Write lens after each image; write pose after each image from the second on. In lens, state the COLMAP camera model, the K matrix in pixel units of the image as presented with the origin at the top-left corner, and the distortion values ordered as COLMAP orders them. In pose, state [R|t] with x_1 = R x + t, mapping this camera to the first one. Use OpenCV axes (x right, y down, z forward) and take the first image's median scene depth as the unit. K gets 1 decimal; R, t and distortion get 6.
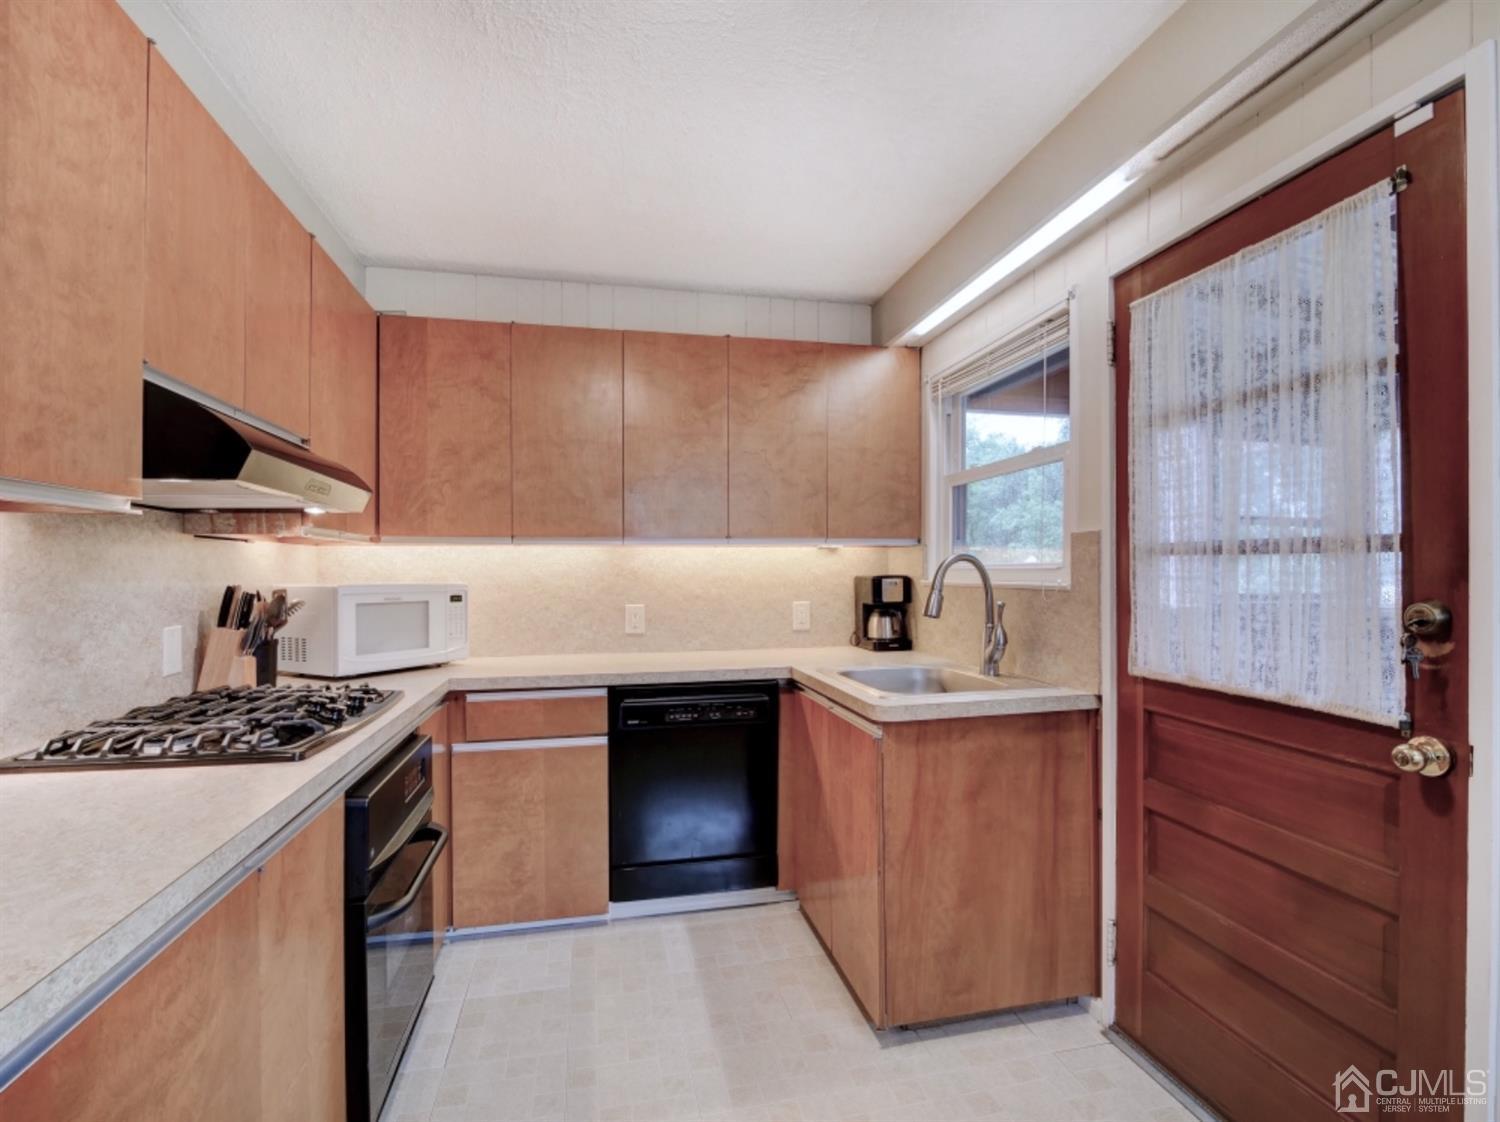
lens RADIAL K [[715.6, 0, 731.7], [0, 715.6, 570.6], [0, 0, 1]] dist [-0.019055, -0.000147]
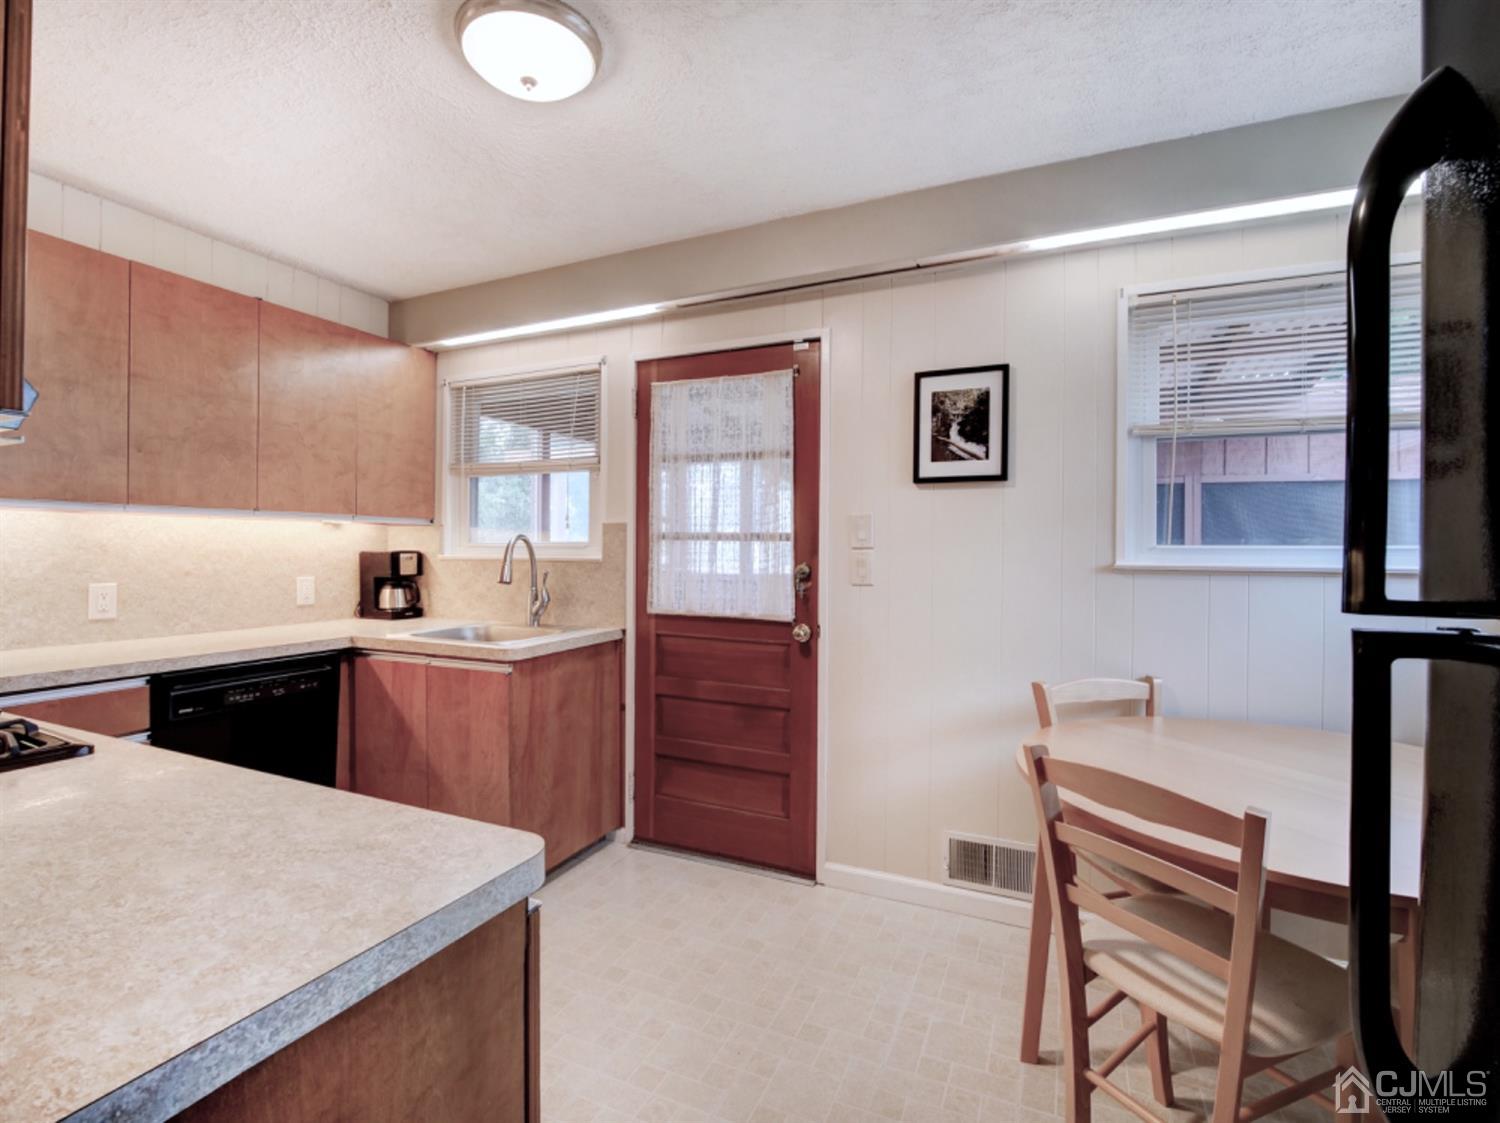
lens RADIAL K [[685.0, 0, 750.8], [0, 685.0, 550.2], [0, 0, 1]] dist [-0.018214, -0.000238]
pose [[0.596681, 0.008636, 0.802432, -0.446953], [-0.010689, 0.999939, -0.002813, 0.004252], [-0.802407, -0.006899, 0.596737, -0.090053]]
